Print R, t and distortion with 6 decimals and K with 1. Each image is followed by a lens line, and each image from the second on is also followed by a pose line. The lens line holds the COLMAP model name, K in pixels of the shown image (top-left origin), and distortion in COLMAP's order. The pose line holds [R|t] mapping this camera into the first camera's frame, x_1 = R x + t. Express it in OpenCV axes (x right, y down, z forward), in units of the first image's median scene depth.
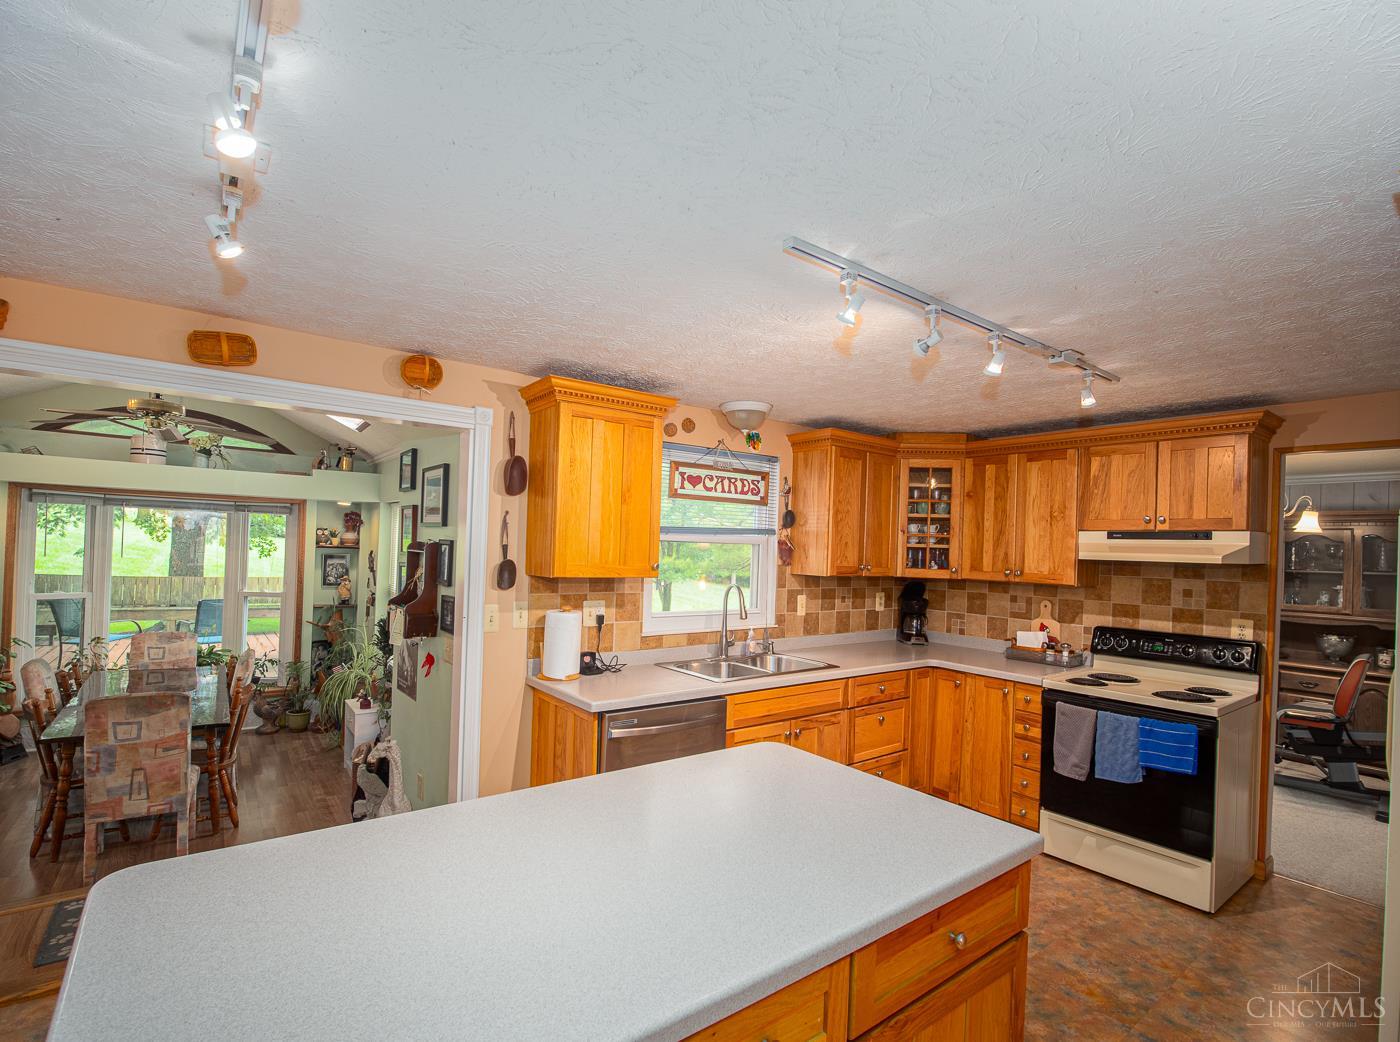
lens RADIAL K [[673.1, 0, 698.9], [0, 673.1, 548.8], [0, 0, 1]] dist [-0.017466, 0.000201]
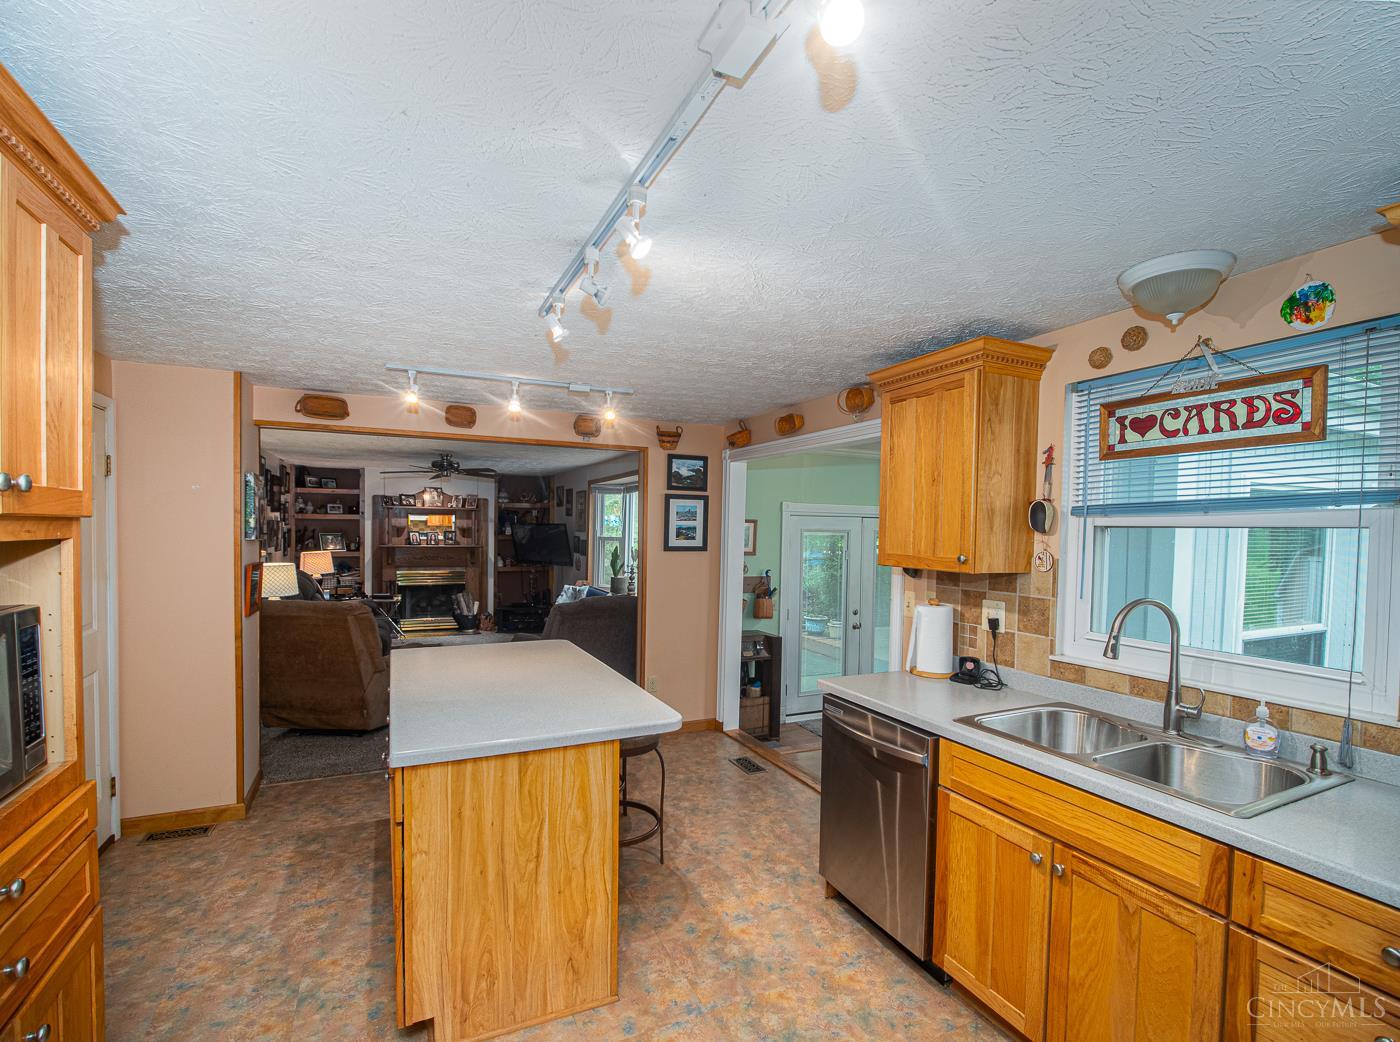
lens RADIAL K [[651.5, 0, 701.9], [0, 651.5, 543.9], [0, 0, 1]] dist [-0.000787, -0.000260]
pose [[-0.196842, -0.009527, -0.980389, 0.522821], [-0.020898, 0.999766, -0.005519, 0.013608], [0.980212, 0.019402, -0.196995, 0.590958]]
